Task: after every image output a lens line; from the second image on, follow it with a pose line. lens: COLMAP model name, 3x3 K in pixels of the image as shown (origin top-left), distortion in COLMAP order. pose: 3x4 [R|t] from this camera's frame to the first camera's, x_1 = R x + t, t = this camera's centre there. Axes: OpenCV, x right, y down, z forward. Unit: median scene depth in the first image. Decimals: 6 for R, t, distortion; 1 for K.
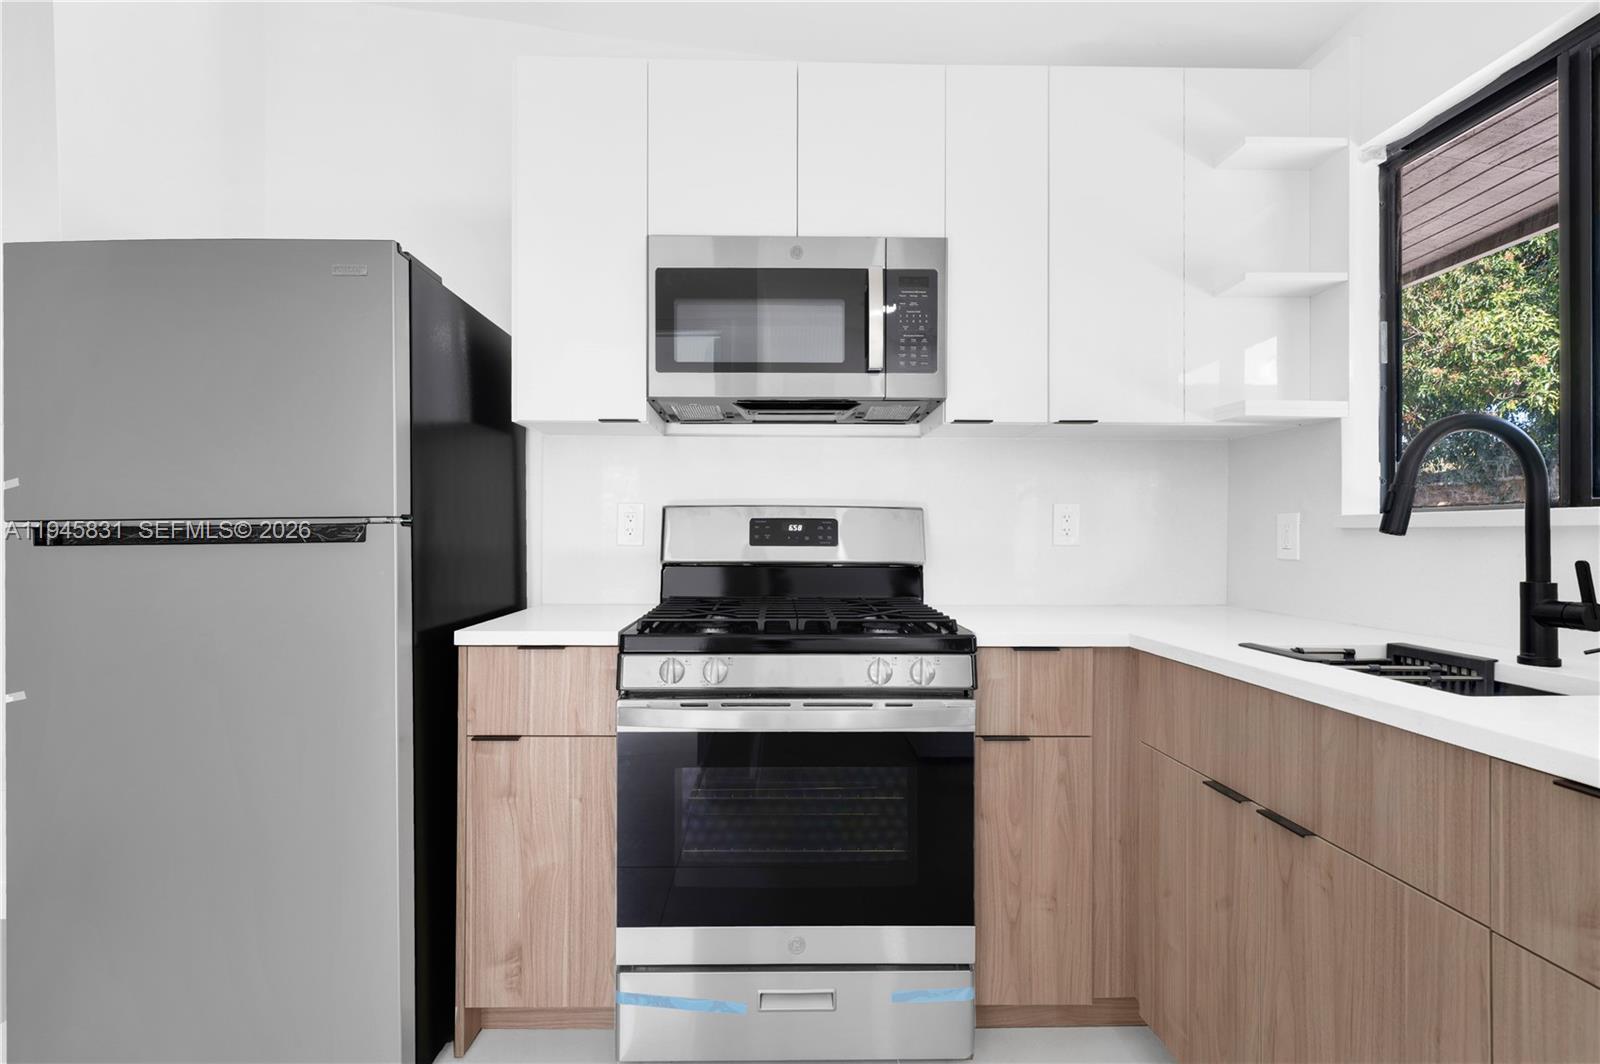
lens RADIAL K [[617.5, 0, 800.0], [0, 617.5, 532.0], [0, 0, 1]] dist [0.000313, 0.000015]
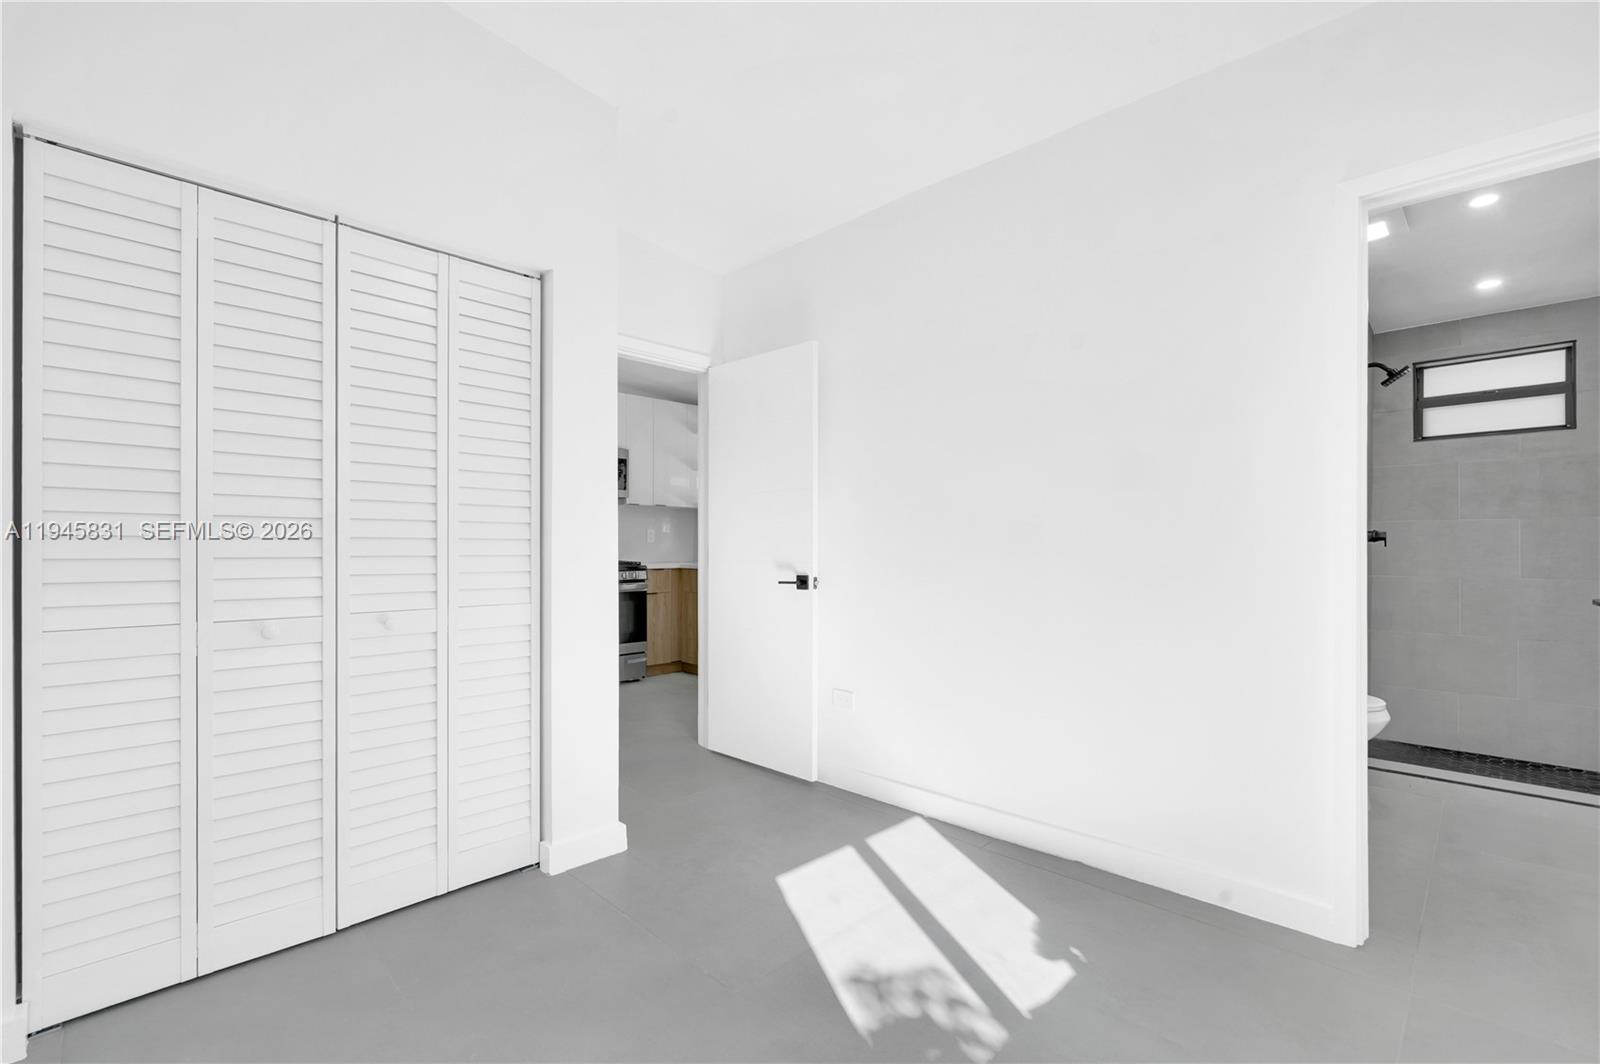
lens RADIAL K [[707.5, 0, 800.0], [0, 707.5, 532.0], [0, 0, 1]] dist [0.000001, -0.000003]
pose [[0.709333, 0.003498, 0.704865, -2.055331], [0.000898, 0.999982, -0.005867, -0.018548], [-0.704873, 0.004794, 0.709317, -2.684973]]
